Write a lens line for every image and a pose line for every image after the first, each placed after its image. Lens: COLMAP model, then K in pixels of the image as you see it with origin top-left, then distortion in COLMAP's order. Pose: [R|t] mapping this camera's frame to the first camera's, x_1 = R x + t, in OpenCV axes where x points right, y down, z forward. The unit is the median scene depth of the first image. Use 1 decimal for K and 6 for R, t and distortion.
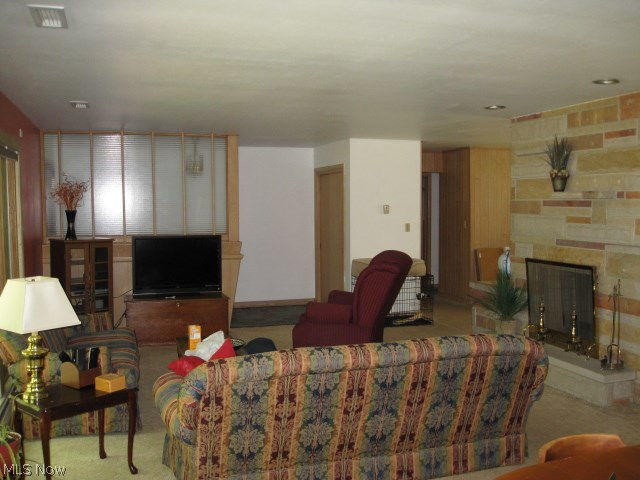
lens RADIAL K [[650.8, 0, 319.8], [0, 650.8, 240.2], [0, 0, 1]] dist [-0.156285, 0.000000]
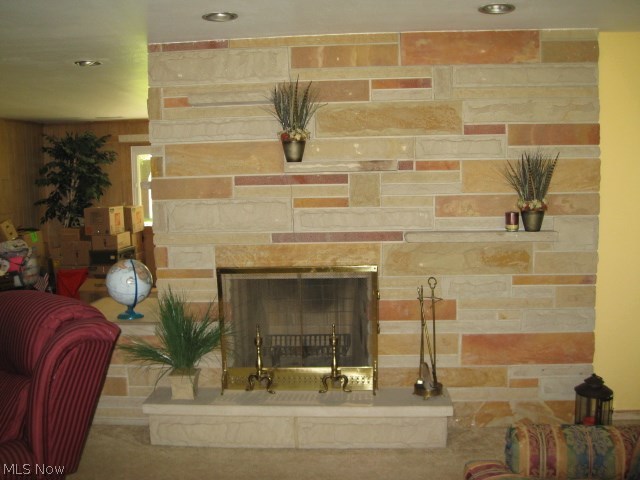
lens RADIAL K [[650.8, 0, 319.9], [0, 650.8, 240.1], [0, 0, 1]] dist [-0.156285, 0.000000]
pose [[0.354190, -0.096037, 0.930229, -0.257436], [0.073766, 0.994483, 0.074584, -0.044133], [-0.932260, 0.042203, 0.359320, 0.741277]]
